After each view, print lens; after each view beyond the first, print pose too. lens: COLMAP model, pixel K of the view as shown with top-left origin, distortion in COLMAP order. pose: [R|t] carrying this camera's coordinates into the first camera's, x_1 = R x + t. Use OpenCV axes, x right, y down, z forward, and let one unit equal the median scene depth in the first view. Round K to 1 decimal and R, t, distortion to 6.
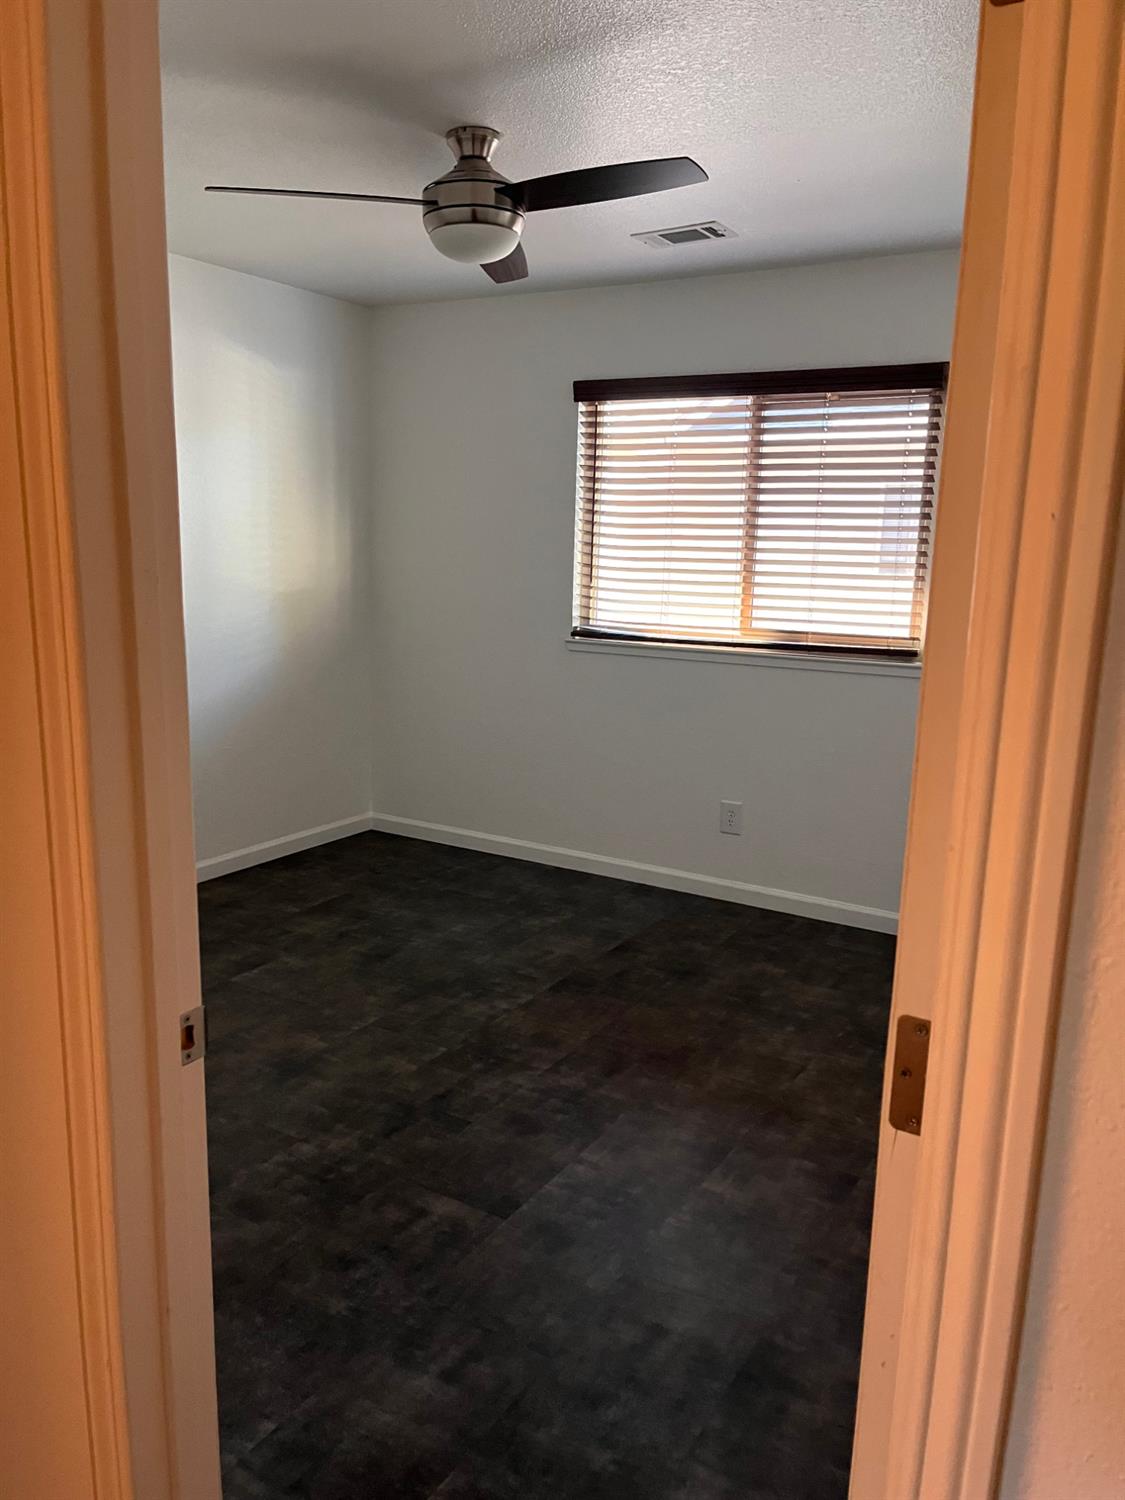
lens RADIAL K [[1140.7, 0, 553.8], [0, 1140.7, 771.0], [0, 0, 1]] dist [0.052840, -0.080523]
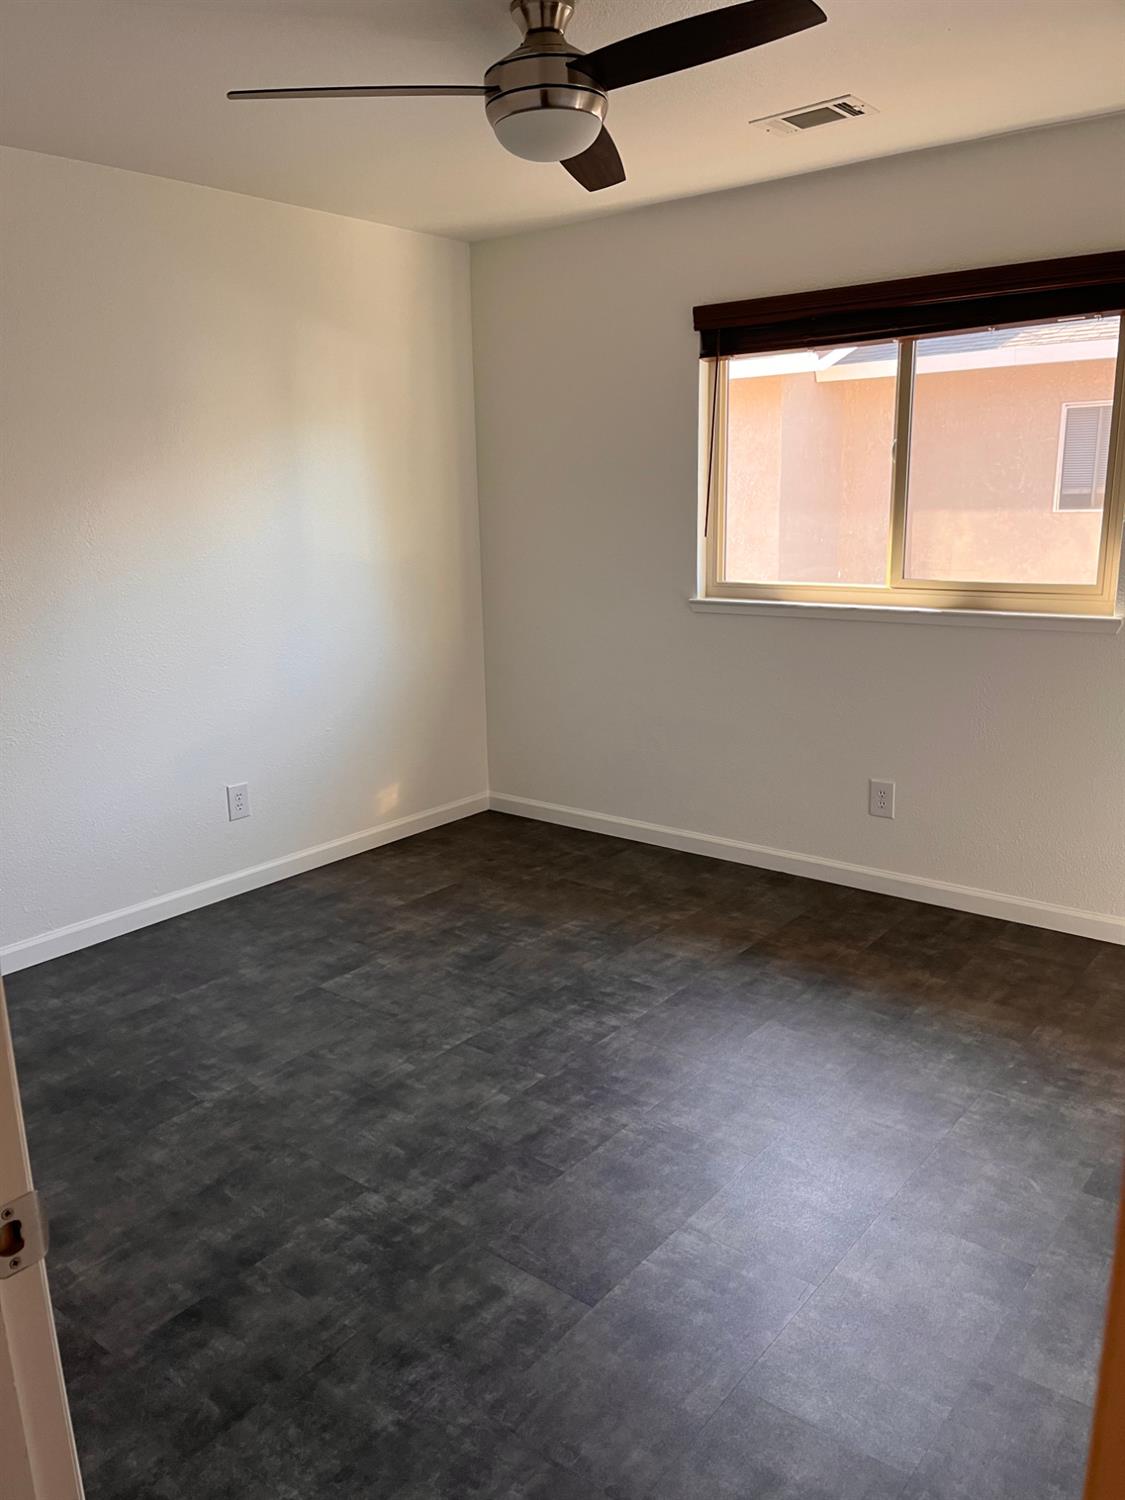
lens RADIAL K [[1140.7, 0, 553.8], [0, 1140.7, 771.0], [0, 0, 1]] dist [0.052840, -0.080523]
pose [[0.990485, -0.012749, -0.137032, 0.040130], [0.018128, 0.999110, 0.038077, -0.027564], [0.136424, -0.040199, 0.989835, 0.142439]]
